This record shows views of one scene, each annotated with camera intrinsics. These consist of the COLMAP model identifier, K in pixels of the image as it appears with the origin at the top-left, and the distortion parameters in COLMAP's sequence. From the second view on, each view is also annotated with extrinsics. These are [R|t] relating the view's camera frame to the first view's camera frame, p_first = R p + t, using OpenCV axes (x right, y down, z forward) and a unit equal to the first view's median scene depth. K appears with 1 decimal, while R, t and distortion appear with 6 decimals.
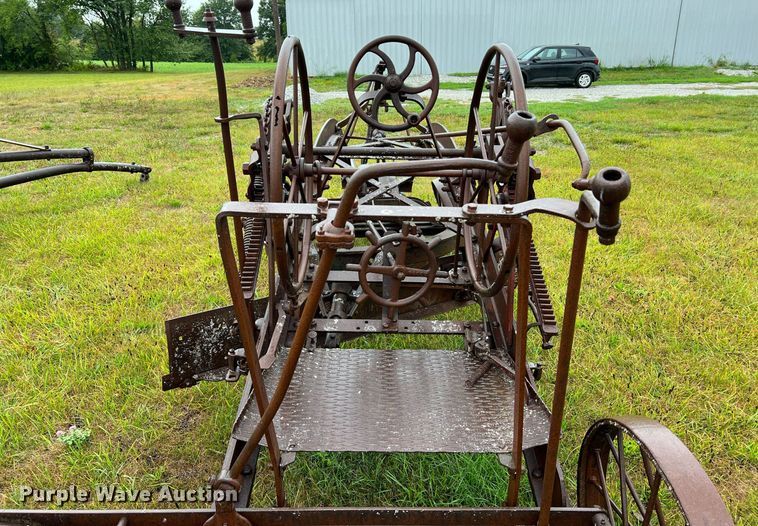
lens RADIAL K [[569.6, 0, 379.1], [0, 569.6, 246.8], [0, 0, 1]] dist [0.011904, -0.000328]
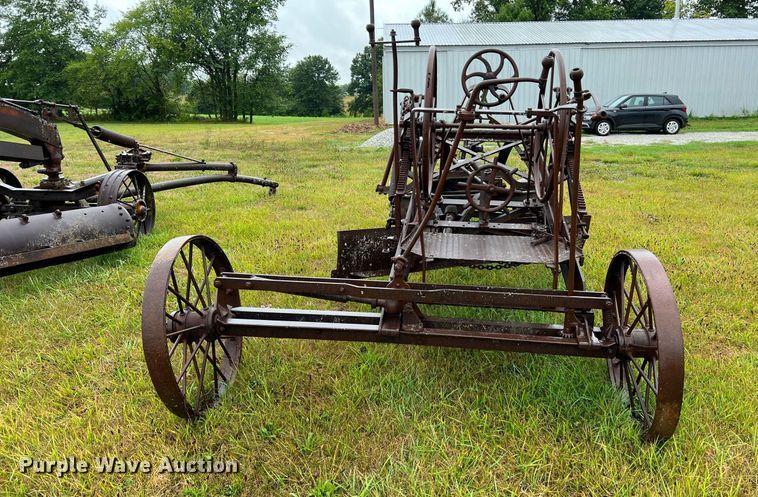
lens RADIAL K [[586.5, 0, 405.8], [0, 586.5, 236.7], [0, 0, 1]] dist [0.042692, -0.044049]
pose [[0.994733, 0.024885, -0.099430, -0.004723], [-0.035972, 0.993133, -0.111324, 0.047525], [0.095977, 0.114314, 0.988798, -0.083318]]
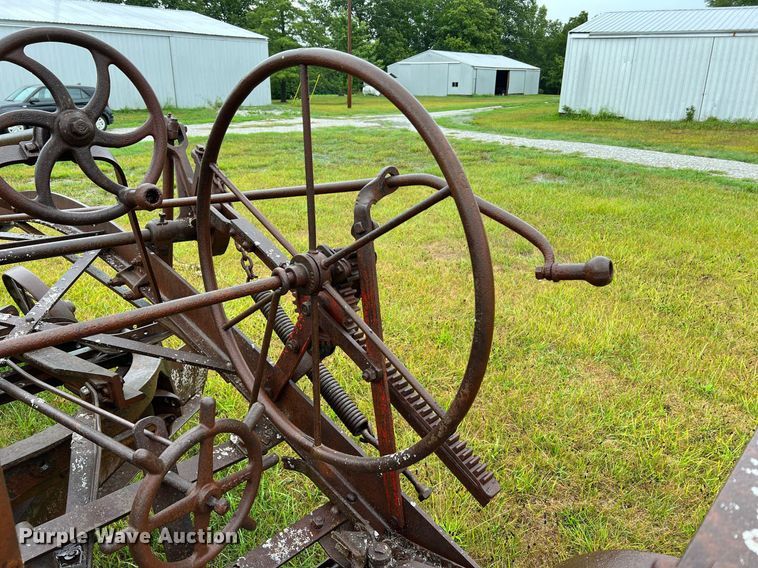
lens RADIAL K [[570.8, 0, 379.0], [0, 570.8, 284.0], [0, 0, 1]] dist [0.047324, -0.050720]
pose [[0.694563, -0.224402, 0.683539, -0.020841], [0.231707, 0.969259, 0.082759, -0.018474], [-0.681097, 0.100899, 0.725207, 0.063851]]
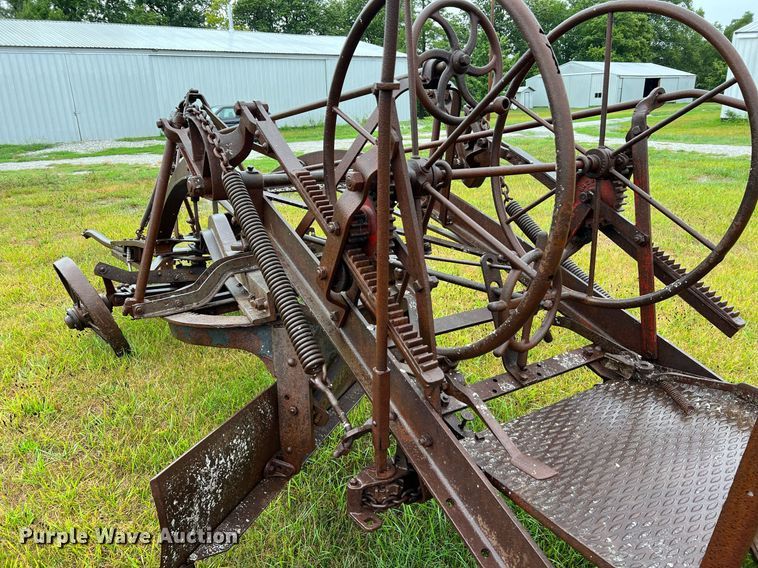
lens RADIAL K [[569.5, 0, 380.5], [0, 569.5, 286.7], [0, 0, 1]] dist [0.046859, -0.048487]
pose [[0.833389, -0.182023, 0.521854, -0.067184], [0.205832, 0.978506, 0.012593, -0.003520], [-0.512929, 0.096919, 0.852942, 0.056970]]
